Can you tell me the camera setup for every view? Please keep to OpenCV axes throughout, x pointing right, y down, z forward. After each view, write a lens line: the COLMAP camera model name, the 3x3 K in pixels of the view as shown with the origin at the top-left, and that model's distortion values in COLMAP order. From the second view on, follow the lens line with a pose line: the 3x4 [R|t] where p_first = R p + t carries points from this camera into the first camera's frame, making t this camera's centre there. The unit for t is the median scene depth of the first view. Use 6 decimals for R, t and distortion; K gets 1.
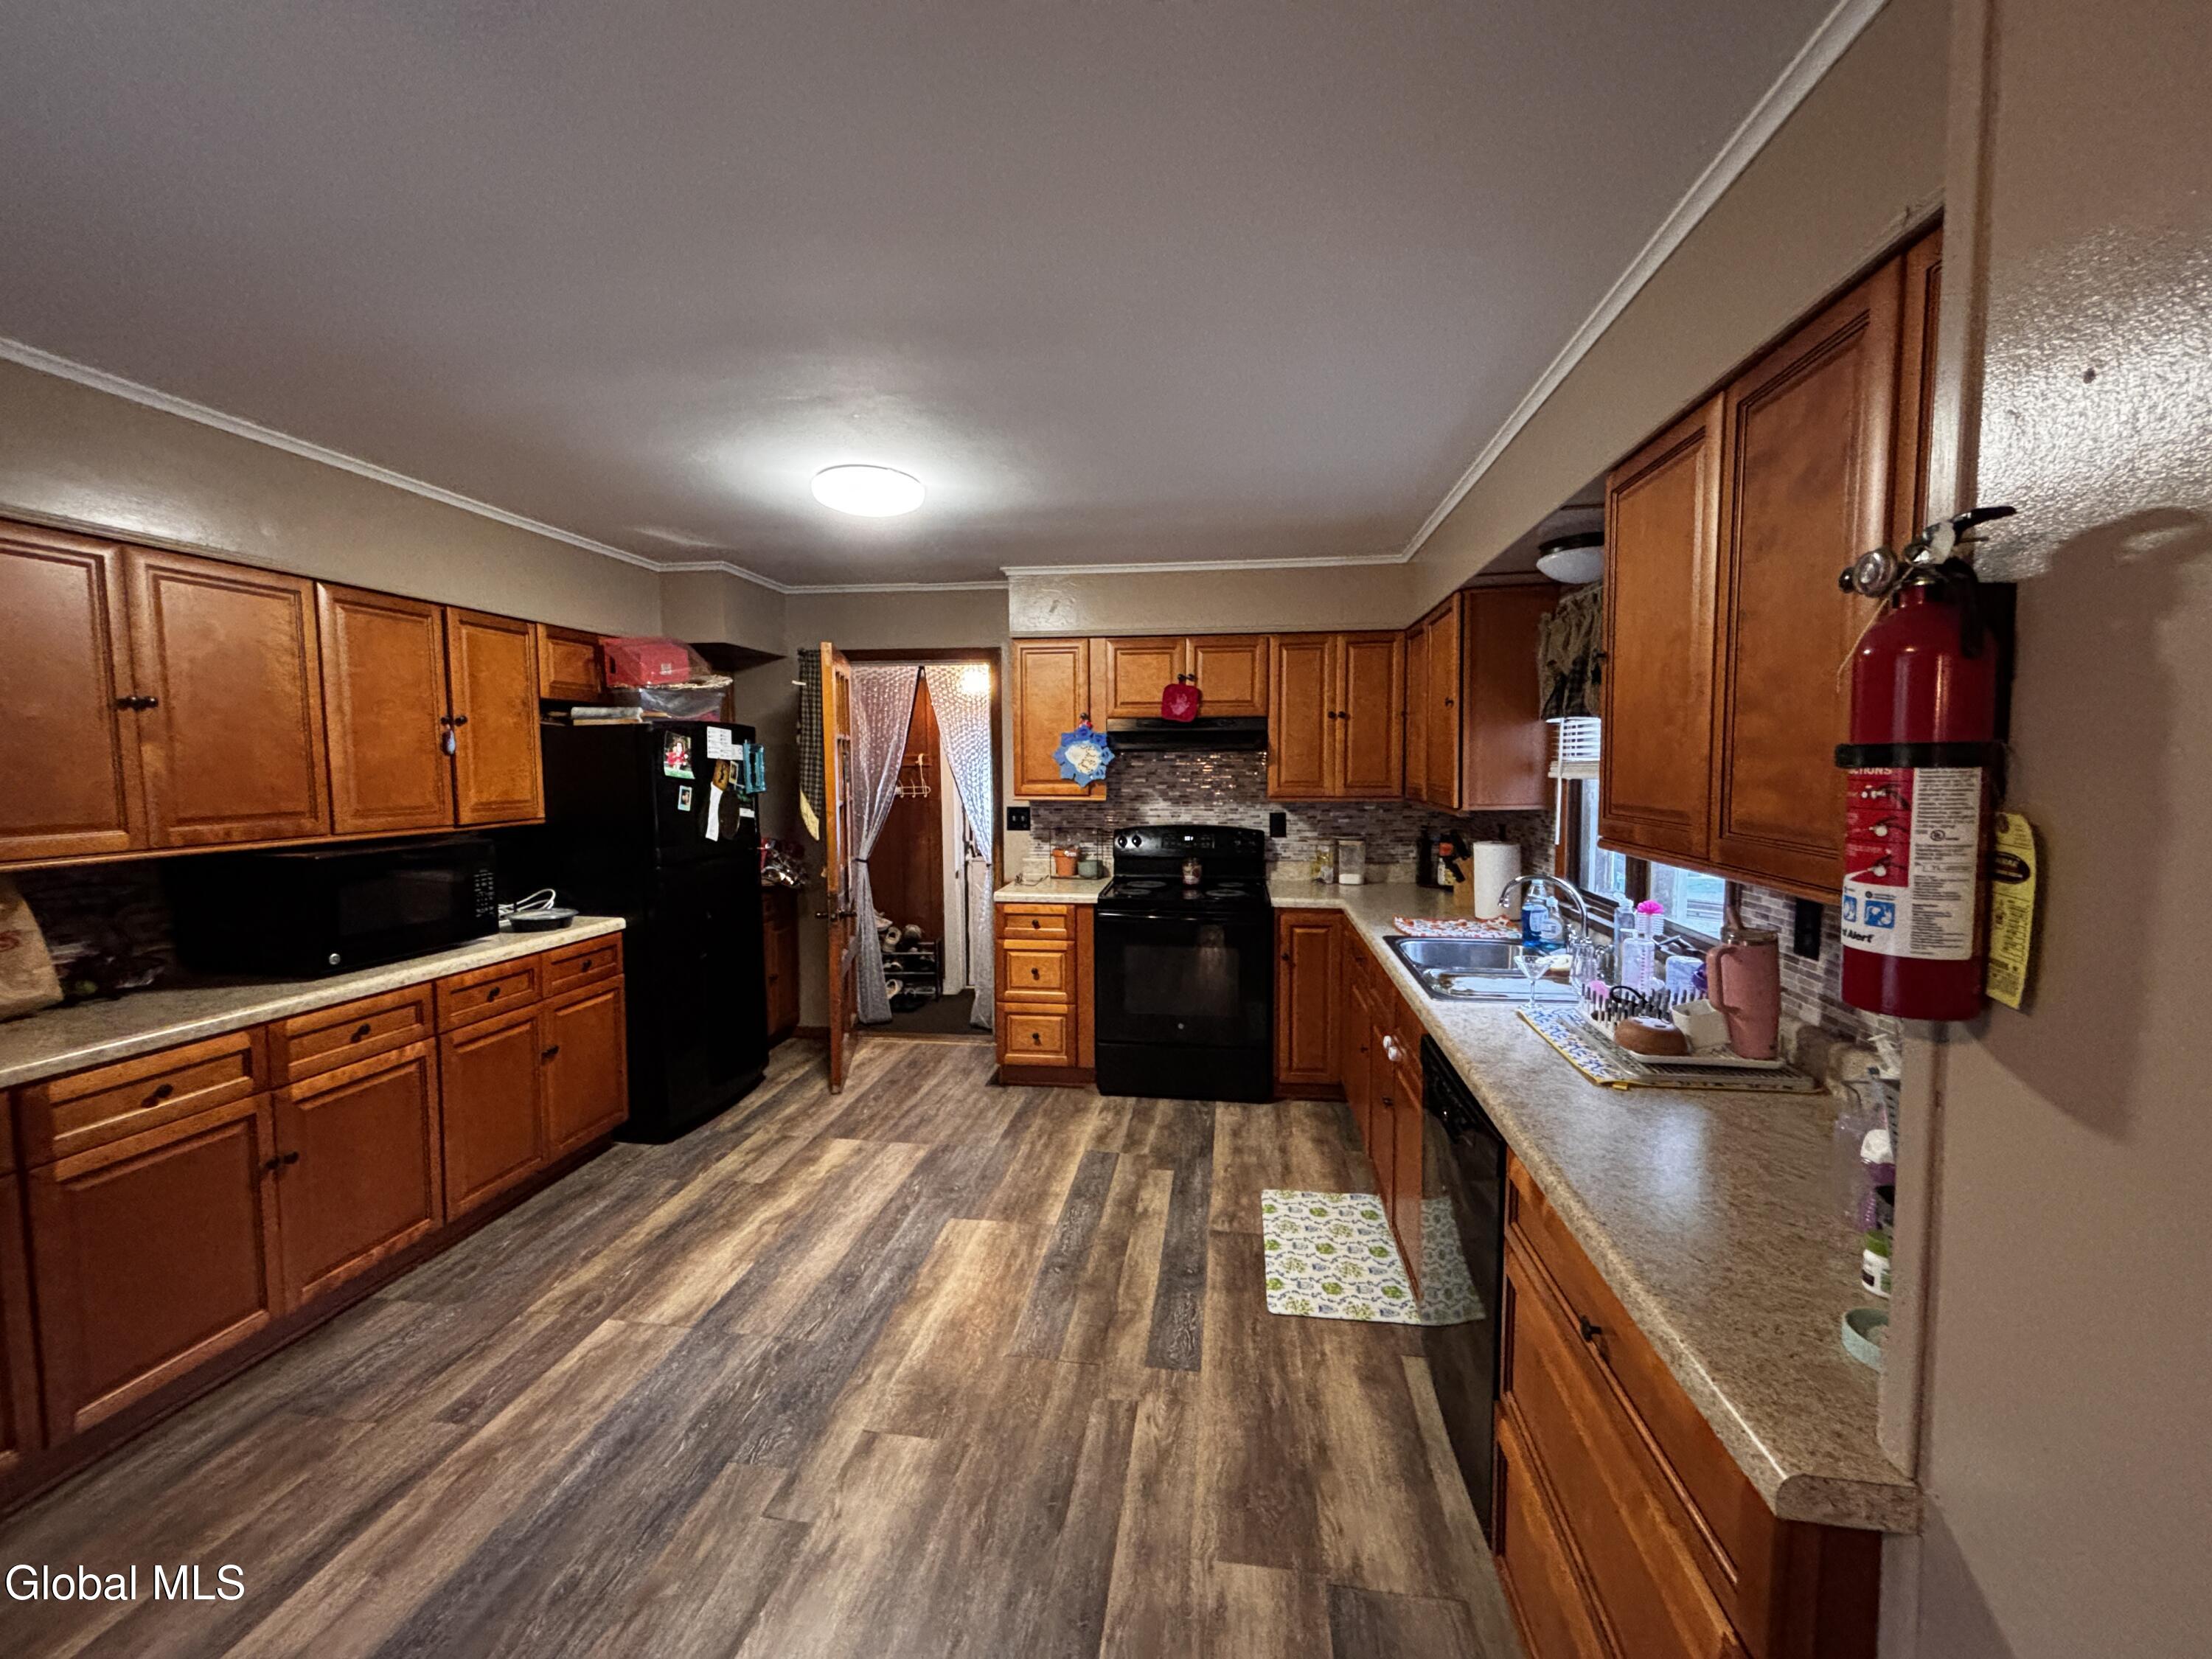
lens RADIAL K [[878.8, 0, 1108.5], [0, 878.8, 826.0], [0, 0, 1]] dist [-0.000231, -0.001860]
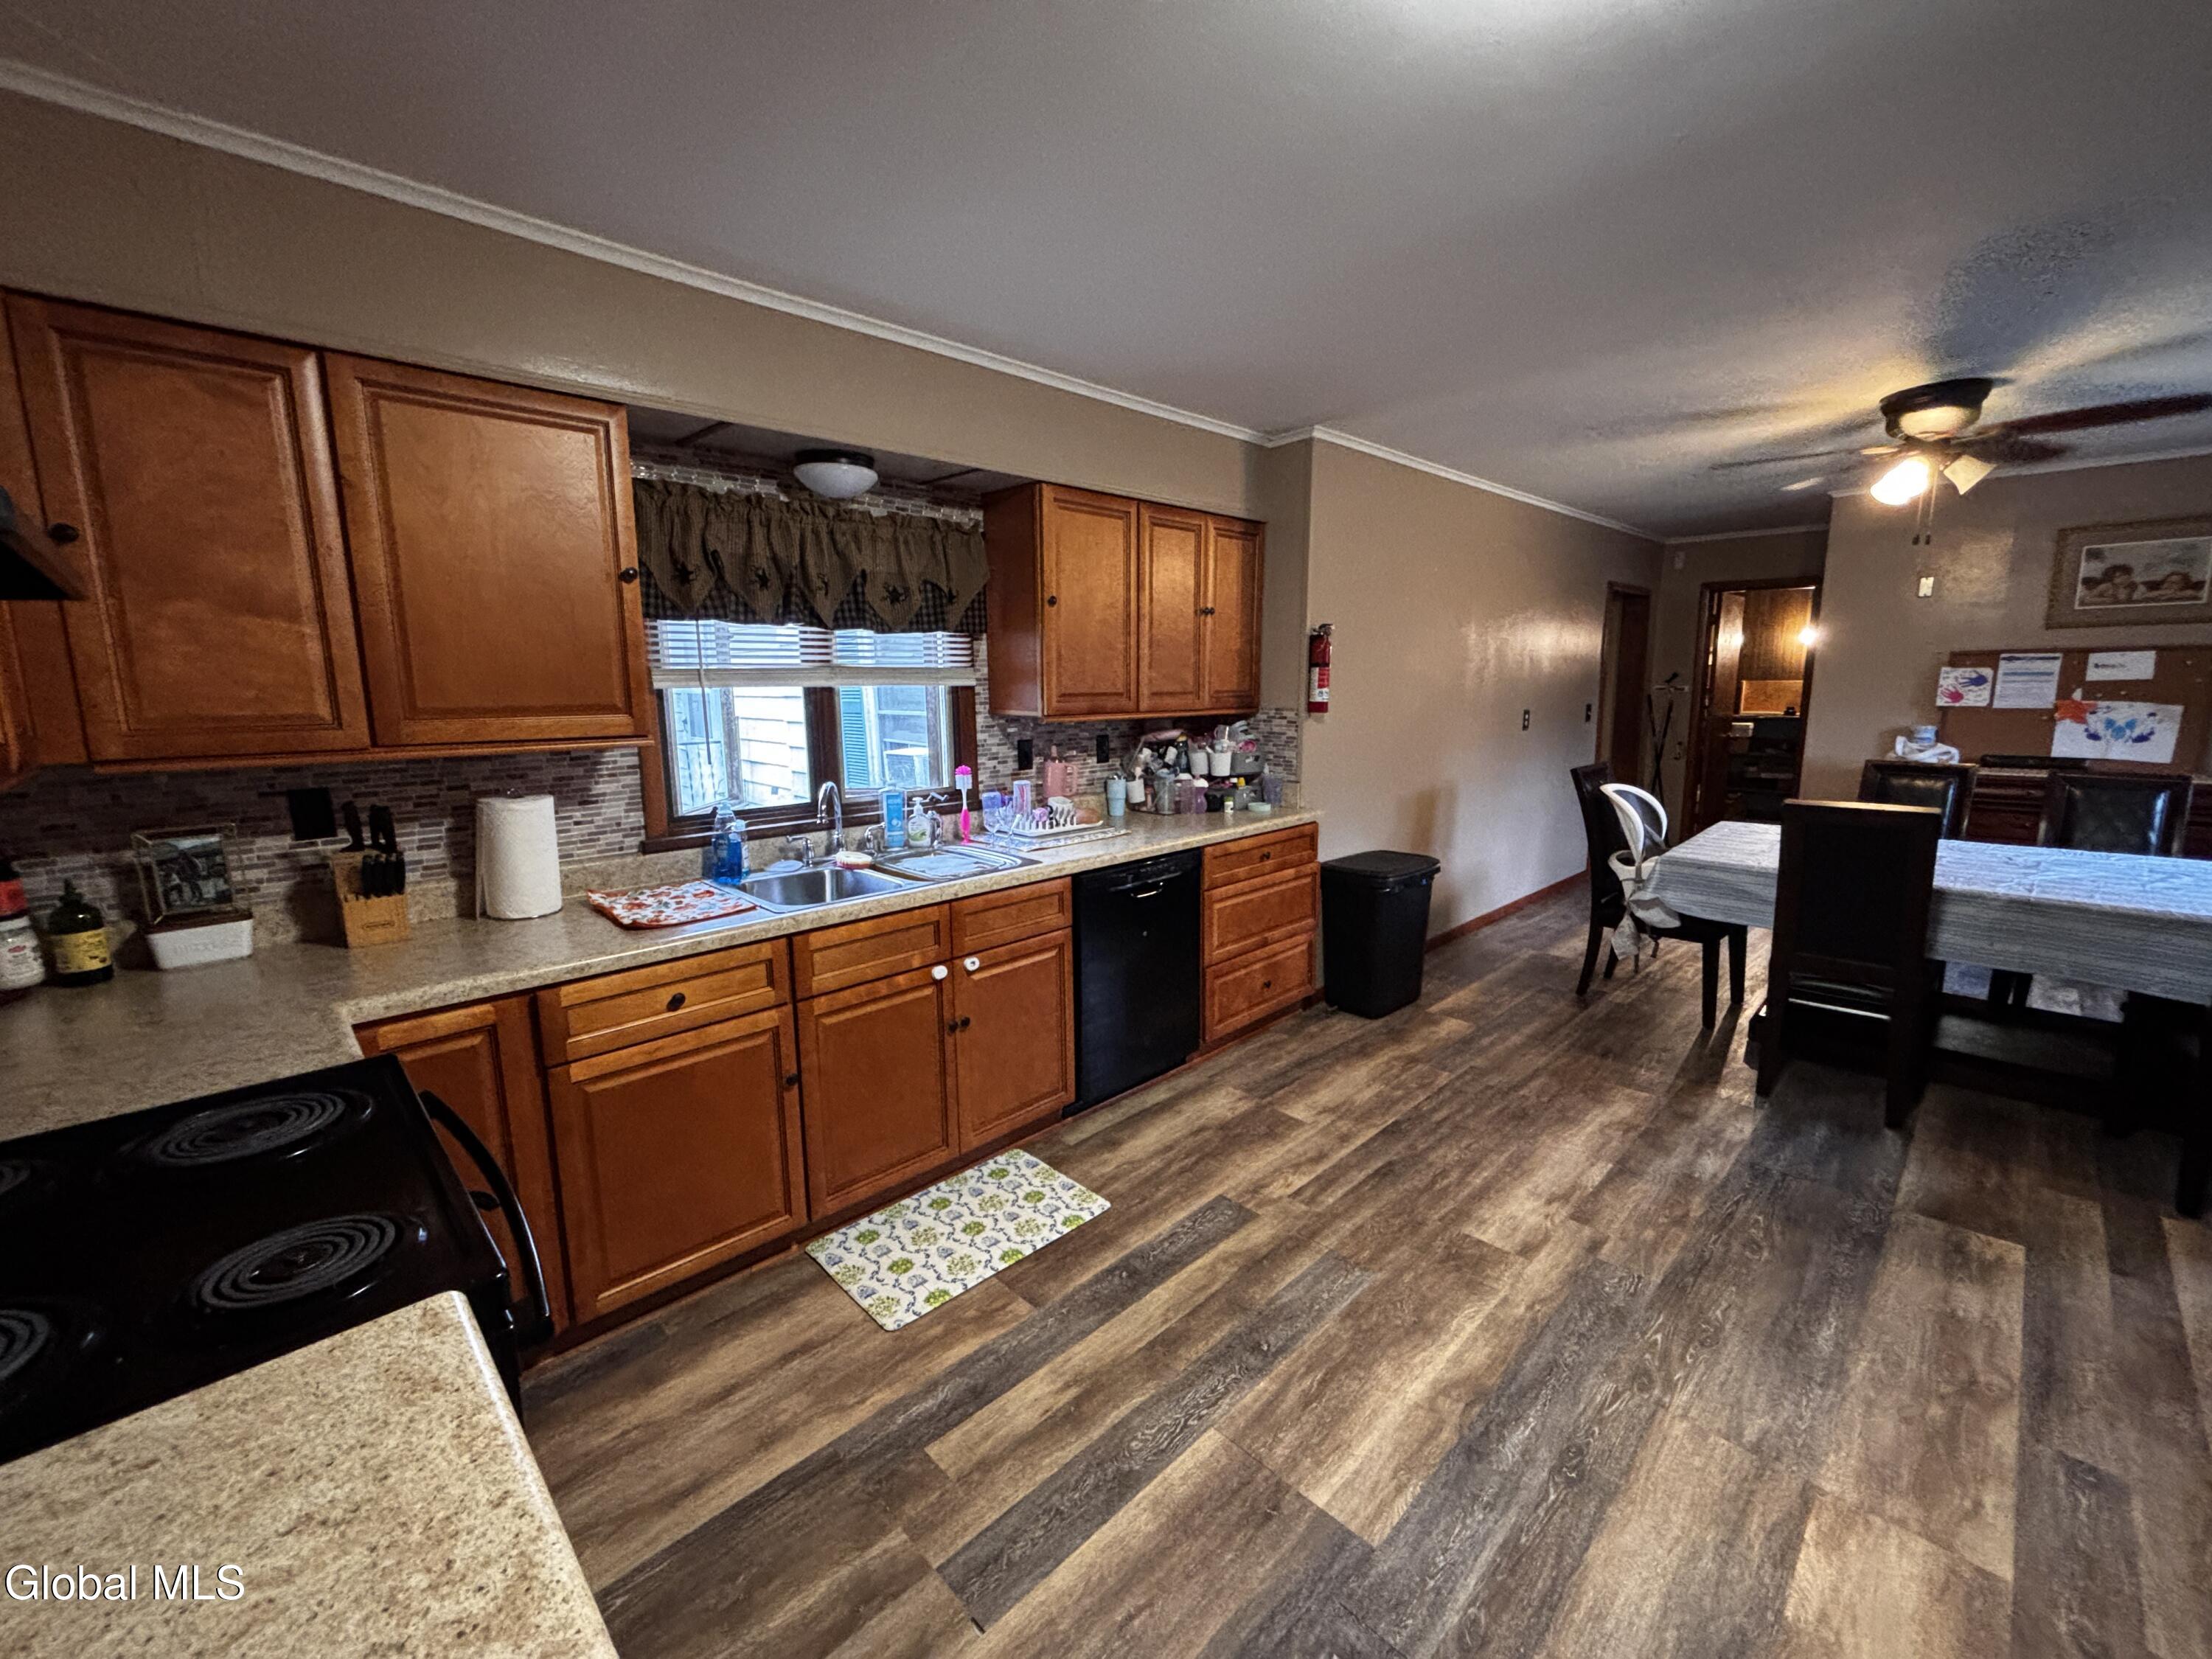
lens RADIAL K [[878.8, 0, 1102.6], [0, 878.8, 818.2], [0, 0, 1]] dist [-0.000231, -0.001860]
pose [[-0.783316, -0.080181, 0.616430, -0.271574], [0.061834, 0.976678, 0.205614, -0.067175], [-0.618540, 0.199177, -0.760090, 1.138803]]
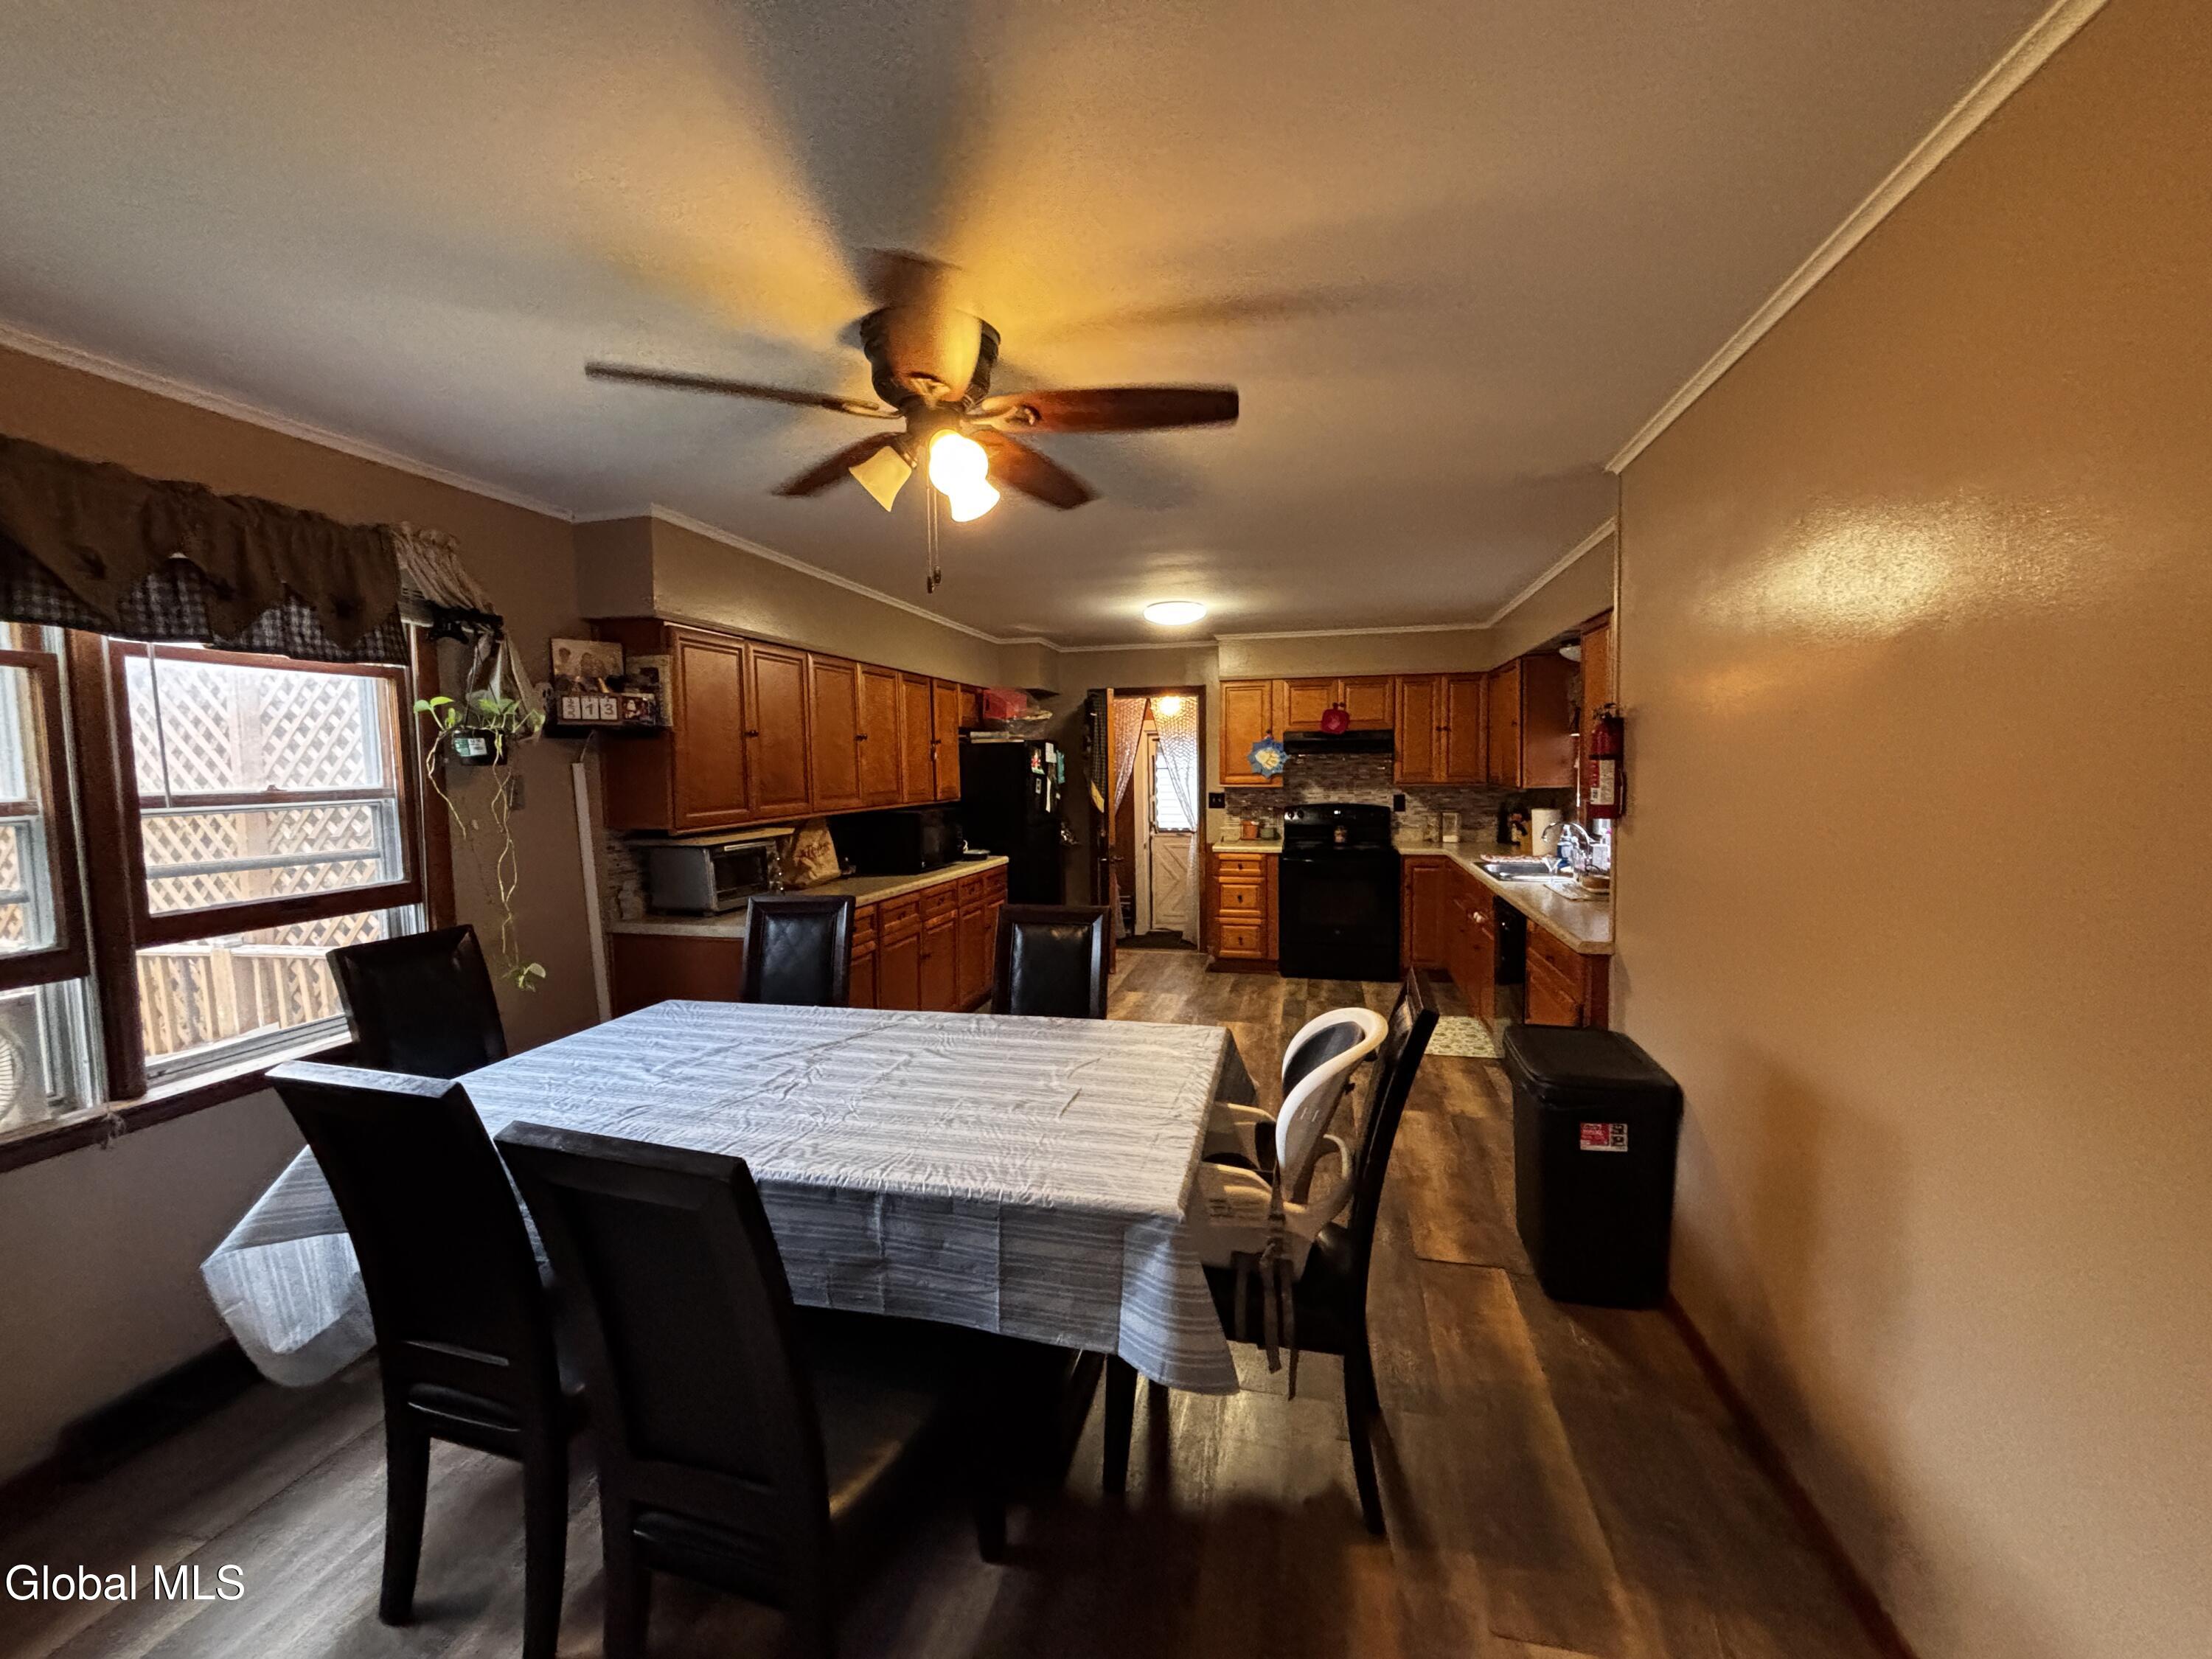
lens RADIAL K [[878.8, 0, 1093.7], [0, 878.8, 824.9], [0, 0, 1]] dist [-0.000231, -0.001860]
pose [[0.994321, -0.002740, -0.106390, -0.195147], [0.002608, 0.999996, -0.001385, 0.044514], [0.106393, 0.001100, 0.994324, -0.632562]]
